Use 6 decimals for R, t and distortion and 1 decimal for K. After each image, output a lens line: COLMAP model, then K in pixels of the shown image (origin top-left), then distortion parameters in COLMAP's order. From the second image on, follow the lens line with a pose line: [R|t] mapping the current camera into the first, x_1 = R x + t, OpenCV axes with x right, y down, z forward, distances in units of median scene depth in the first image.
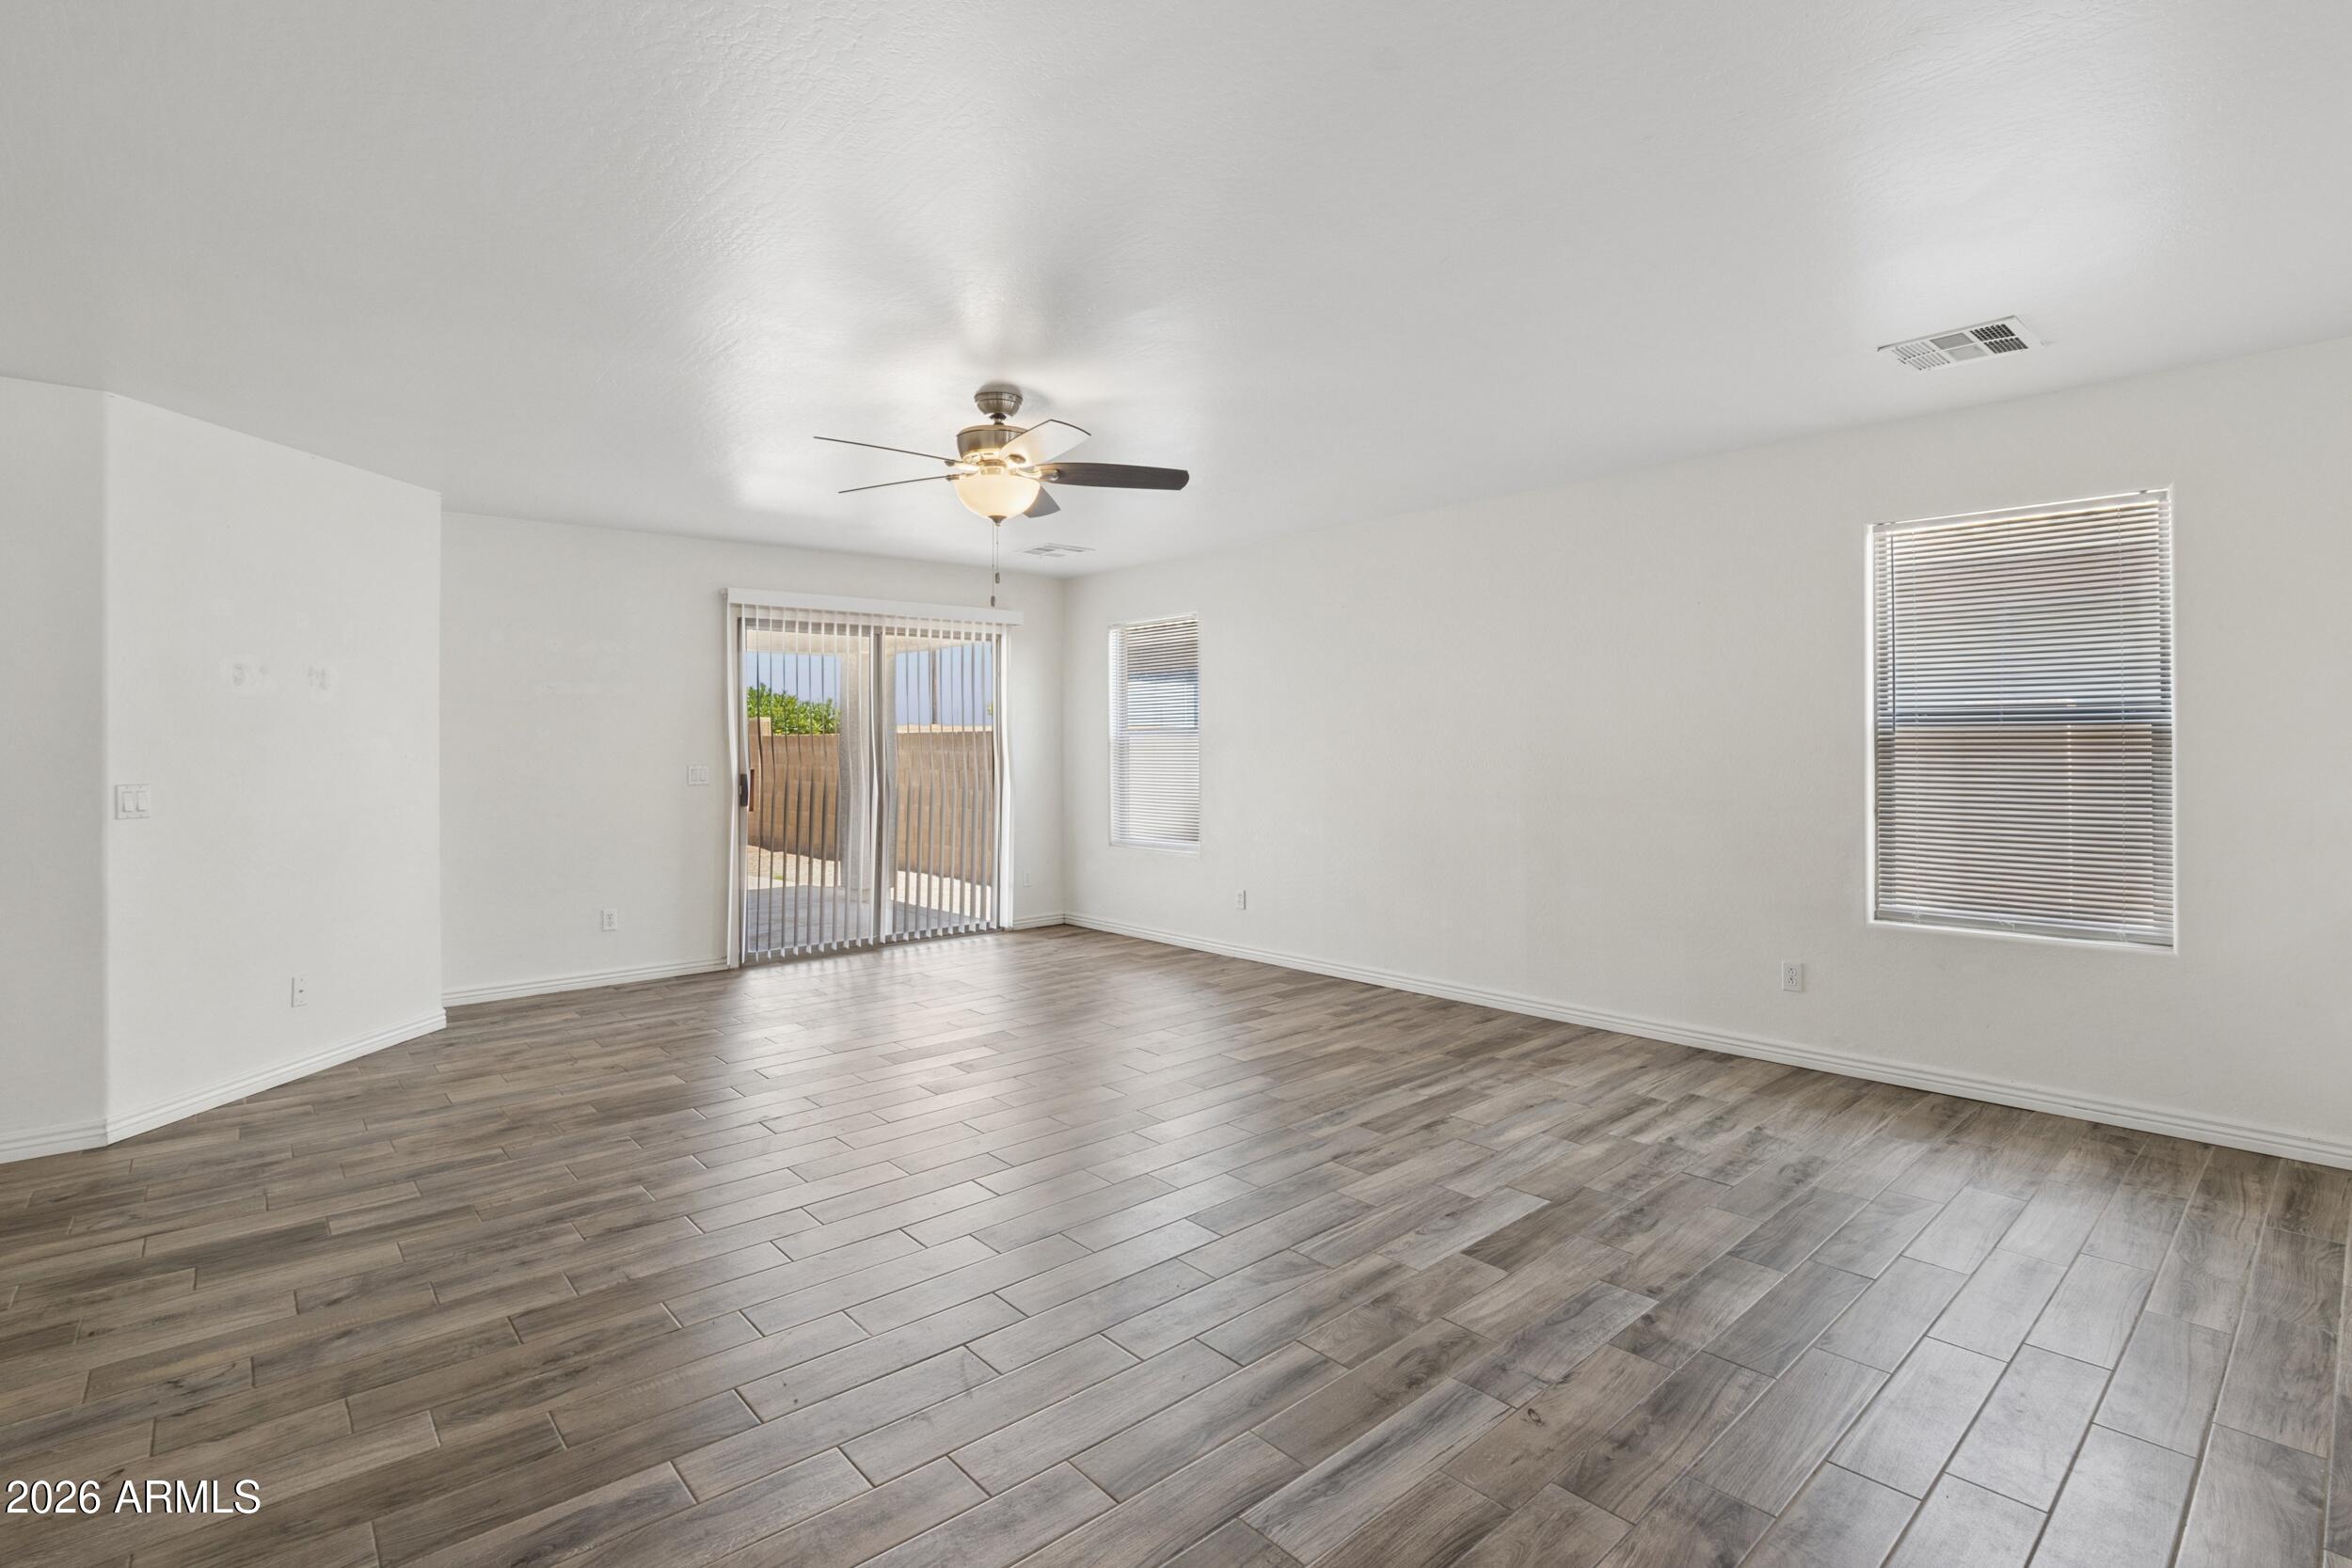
lens RADIAL K [[1116.6, 0, 1165.2], [0, 1116.6, 736.7], [0, 0, 1]] dist [-0.028952, 0.000814]
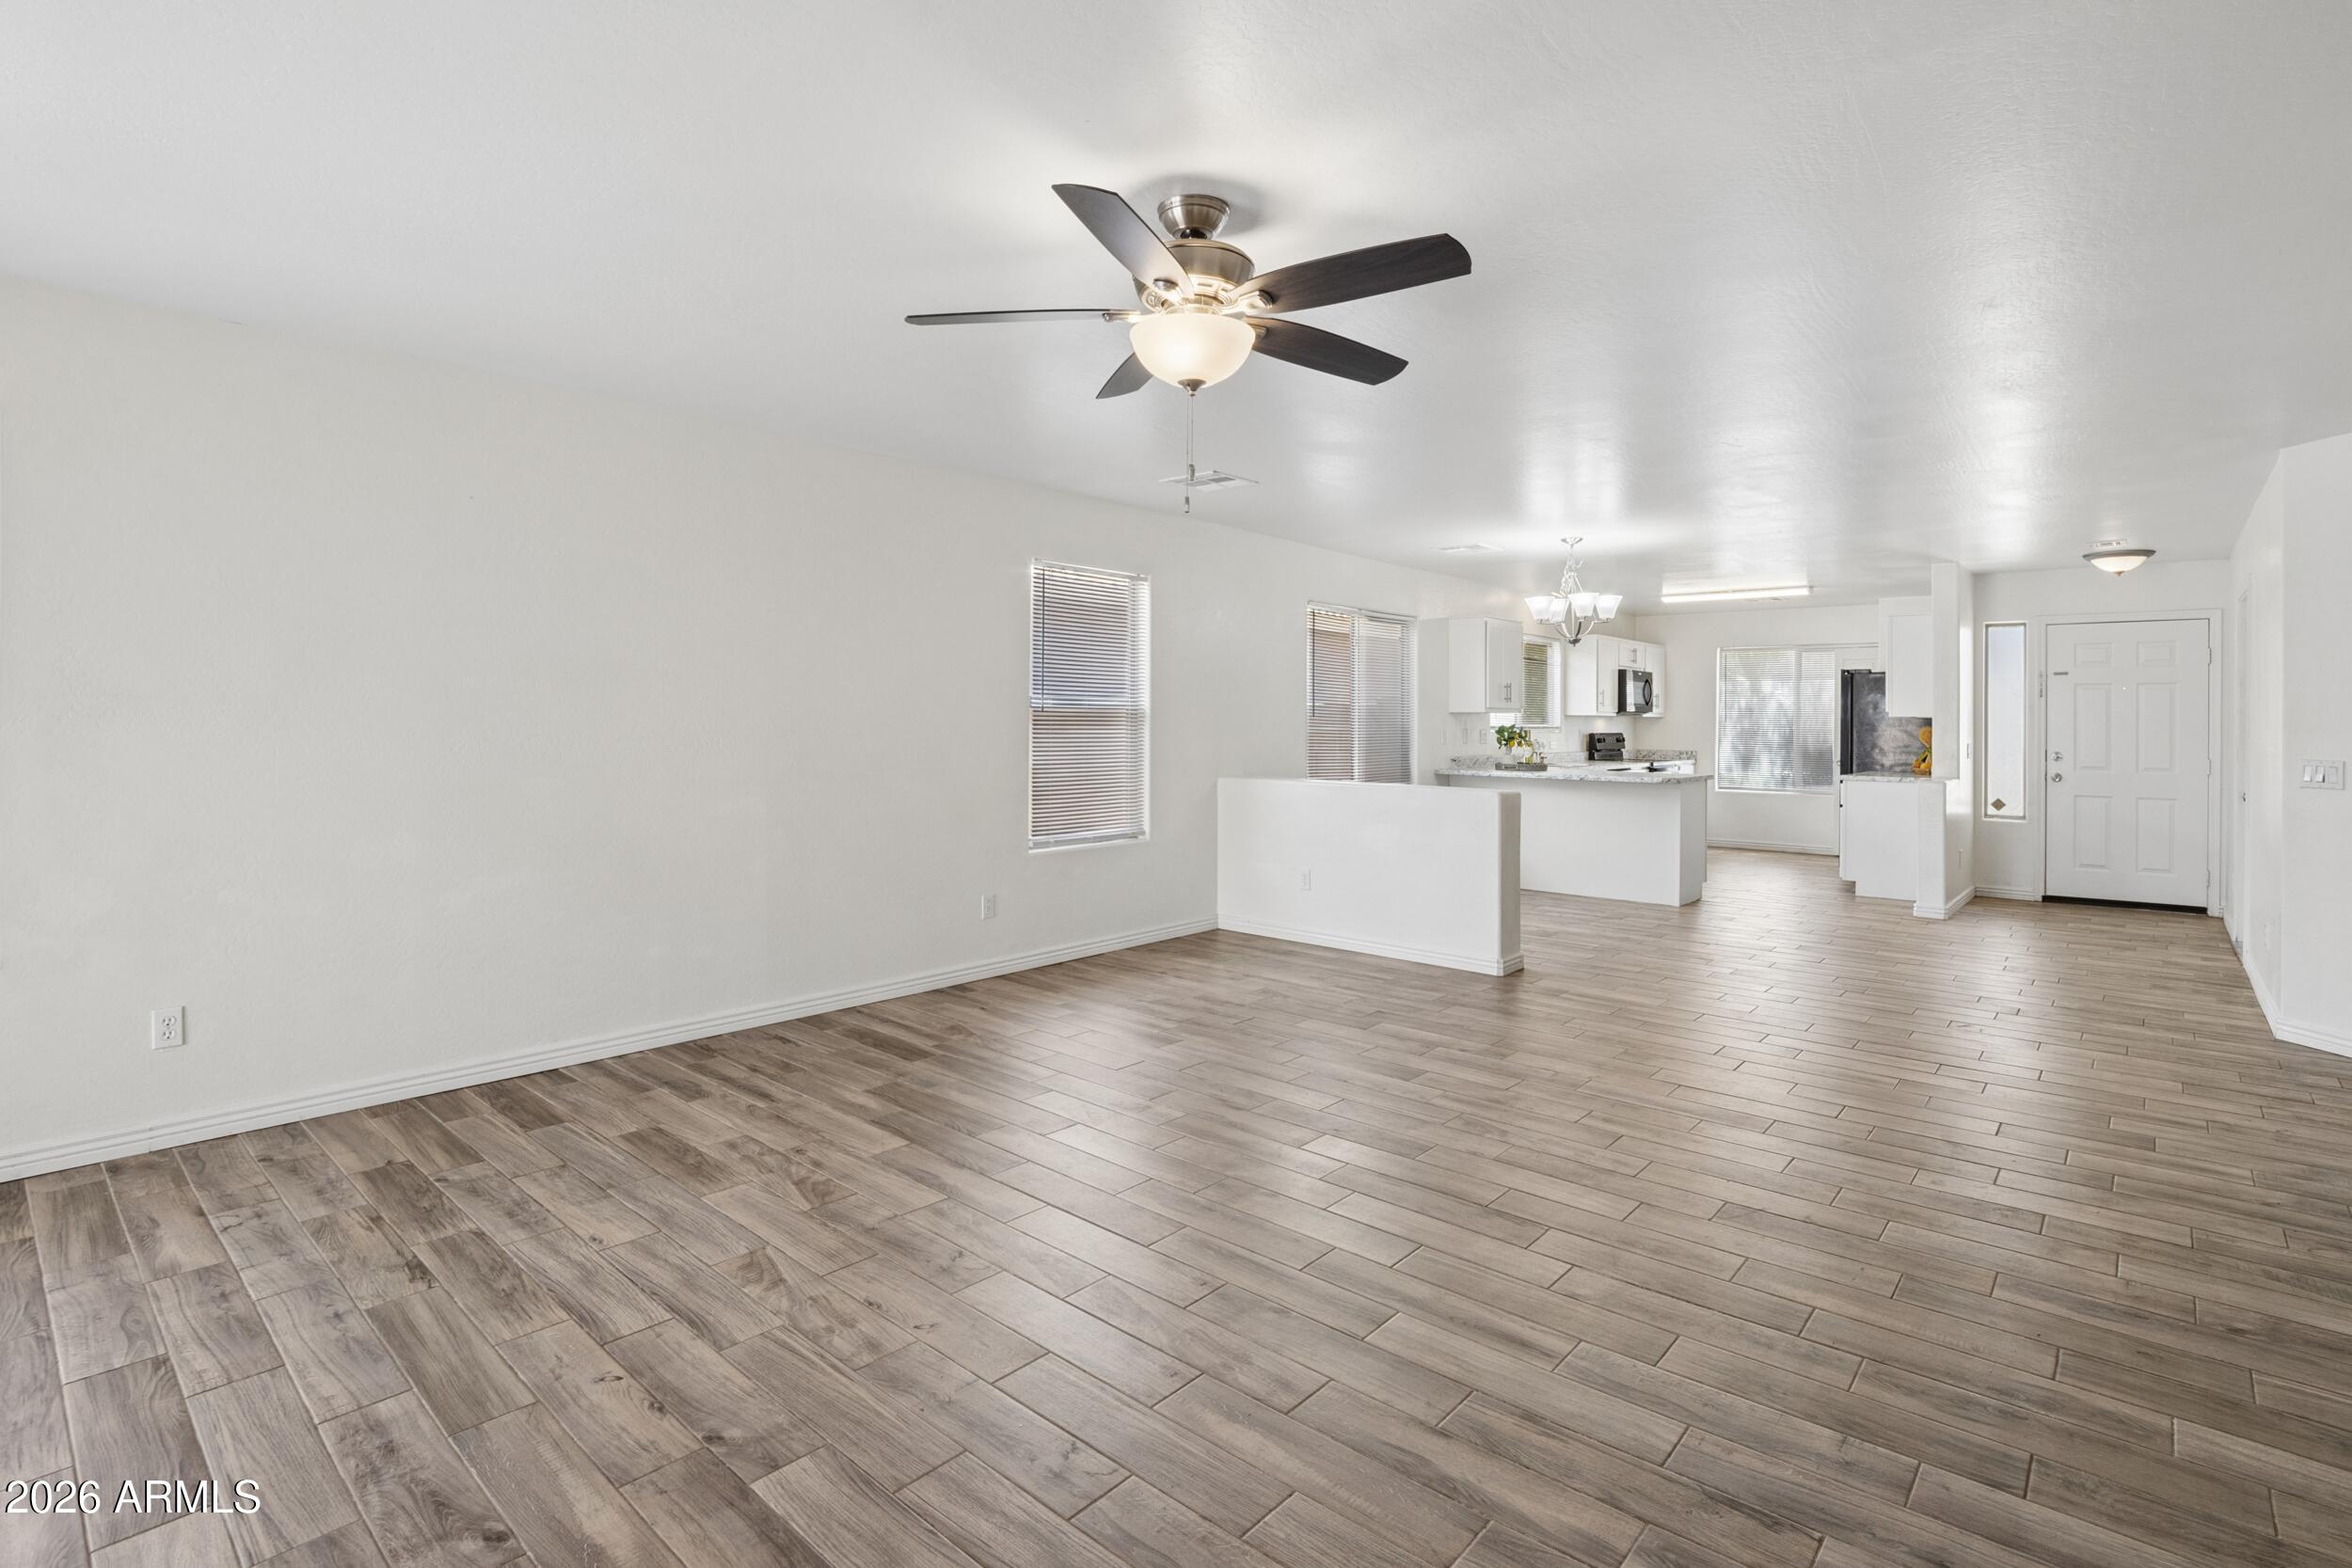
lens RADIAL K [[1122.8, 0, 1173.8], [0, 1122.8, 723.4], [0, 0, 1]] dist [-0.022015, 0.000793]
pose [[-0.130147, 0.000760, 0.991494, -0.774652], [-0.013994, 0.999899, -0.002603, 0.010205], [-0.991396, -0.014214, -0.130123, 1.029866]]
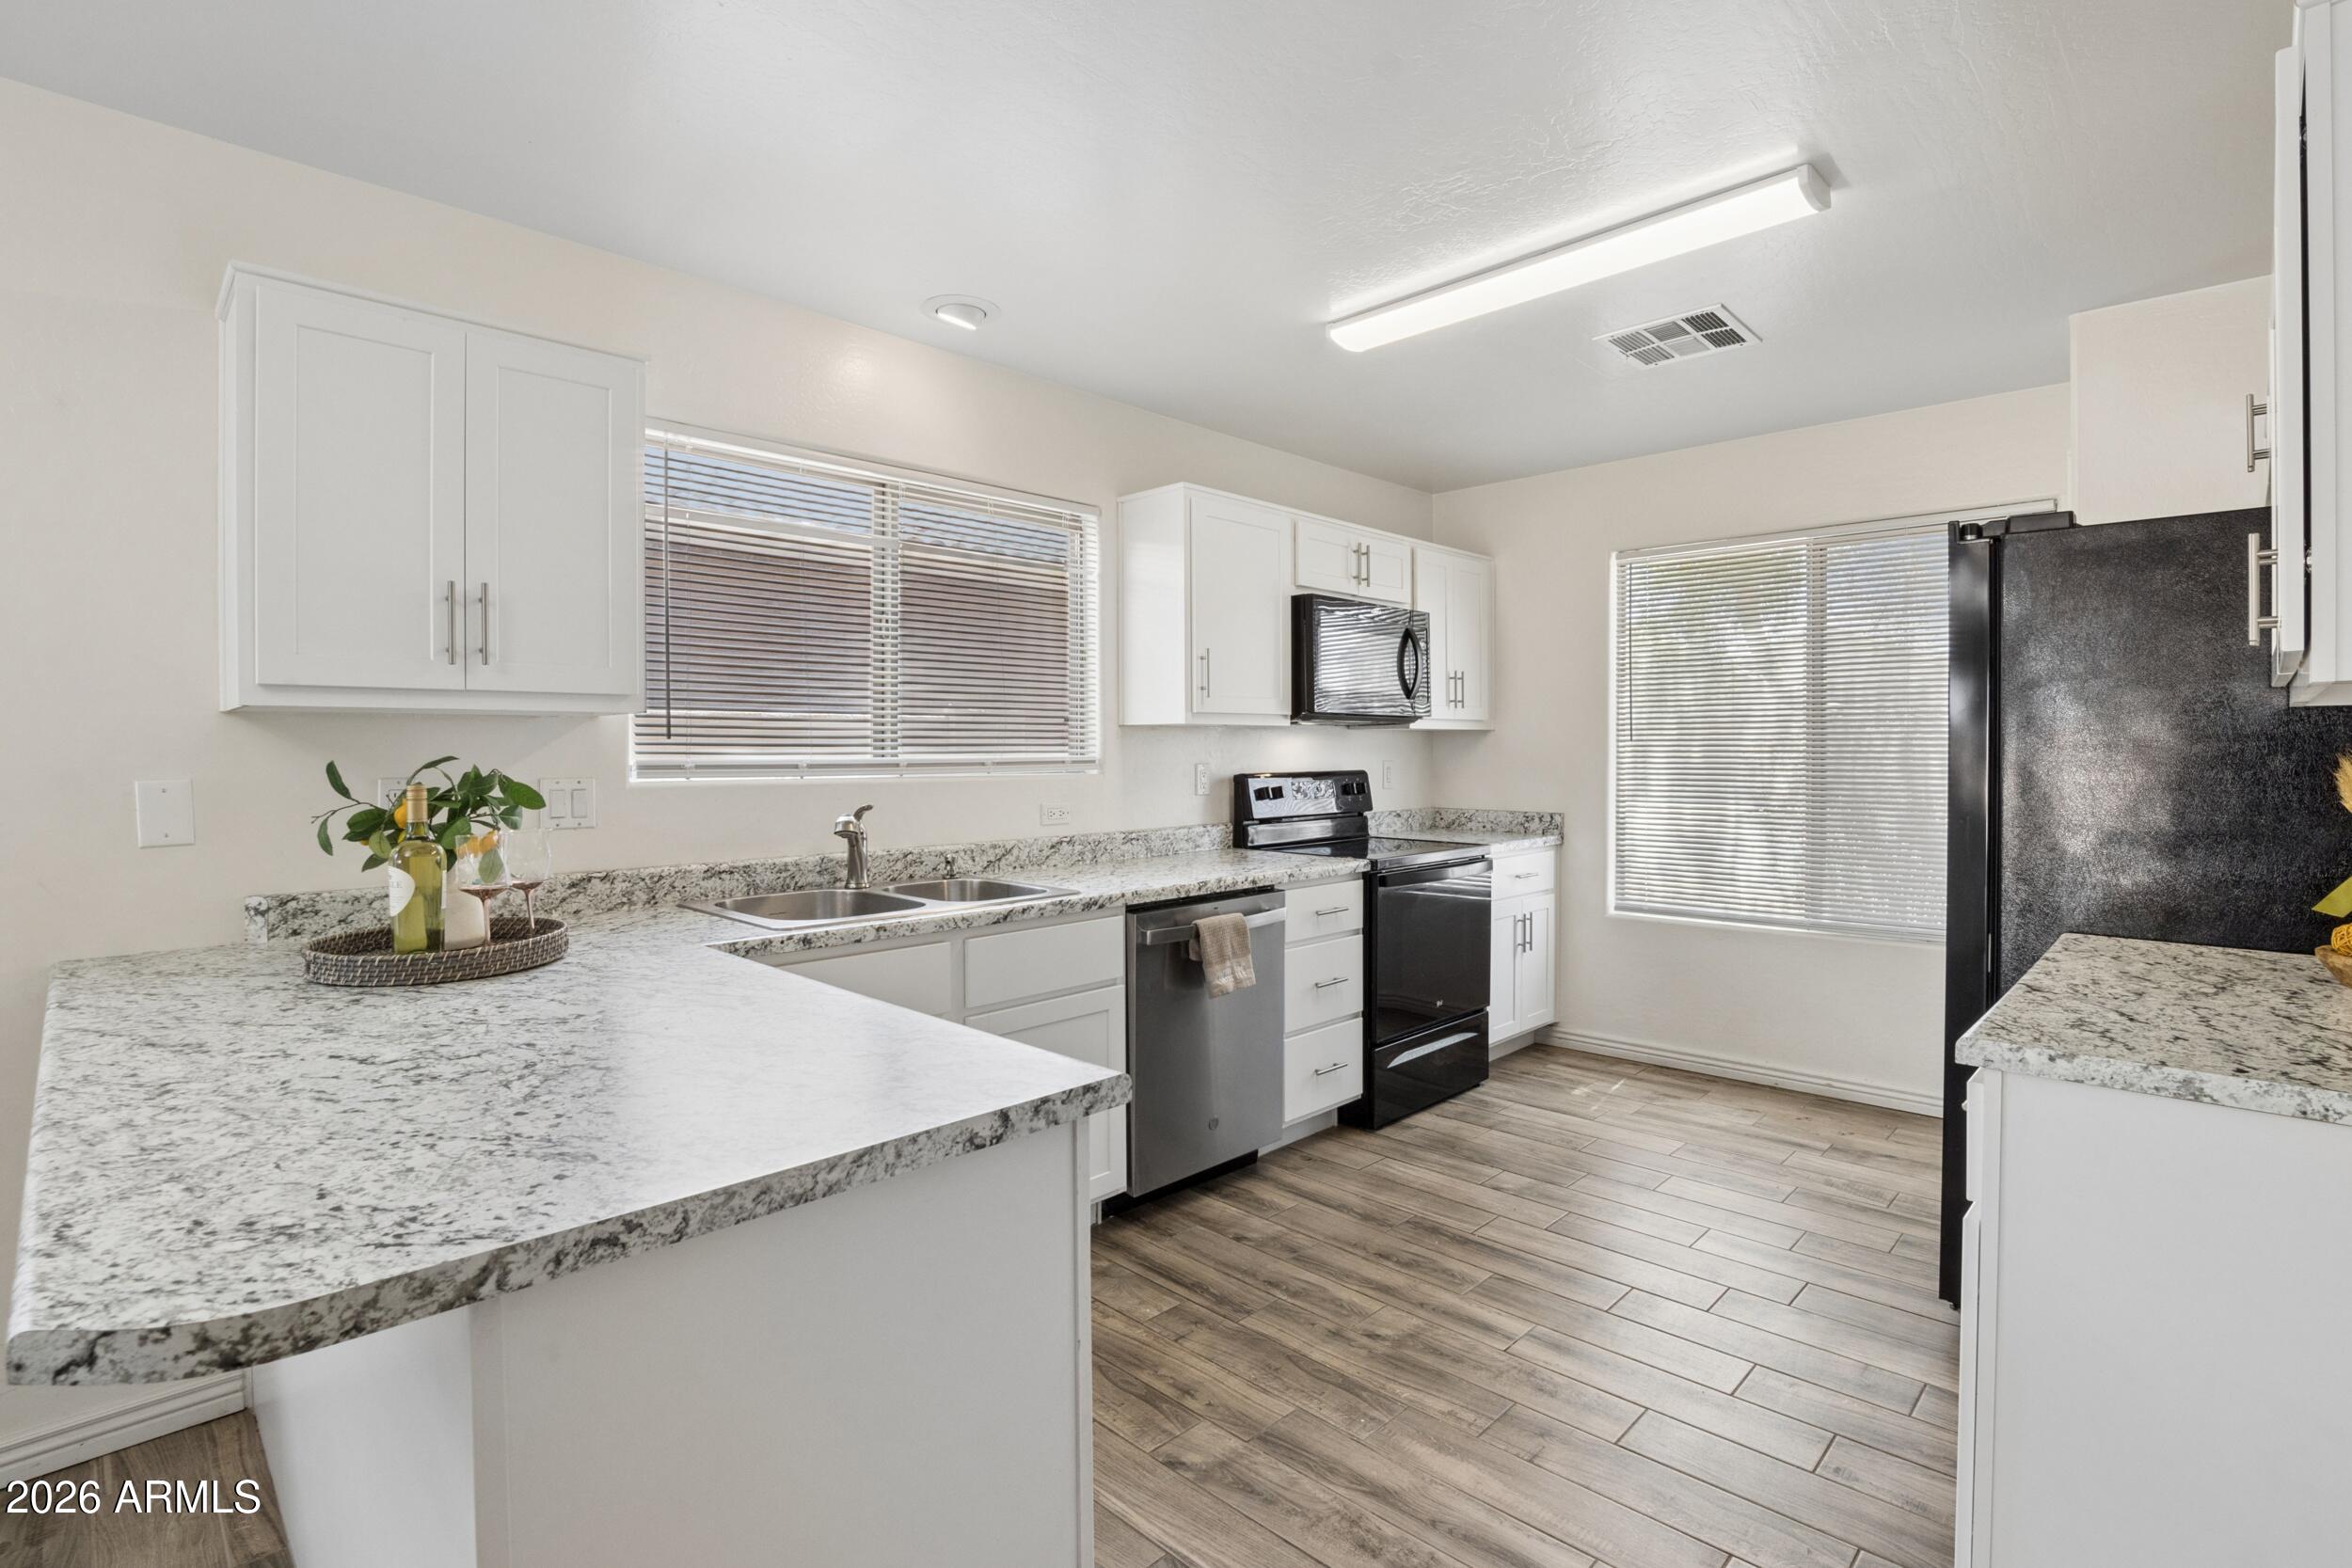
lens RADIAL K [[1100.6, 0, 1165.1], [0, 1100.6, 777.7], [0, 0, 1]] dist [-0.033050, 0.004135]
pose [[-0.062864, -0.019608, 0.997829, 0.846911], [-0.002616, 0.999807, 0.019482, -0.004001], [-0.998019, -0.001386, -0.062904, -0.231123]]
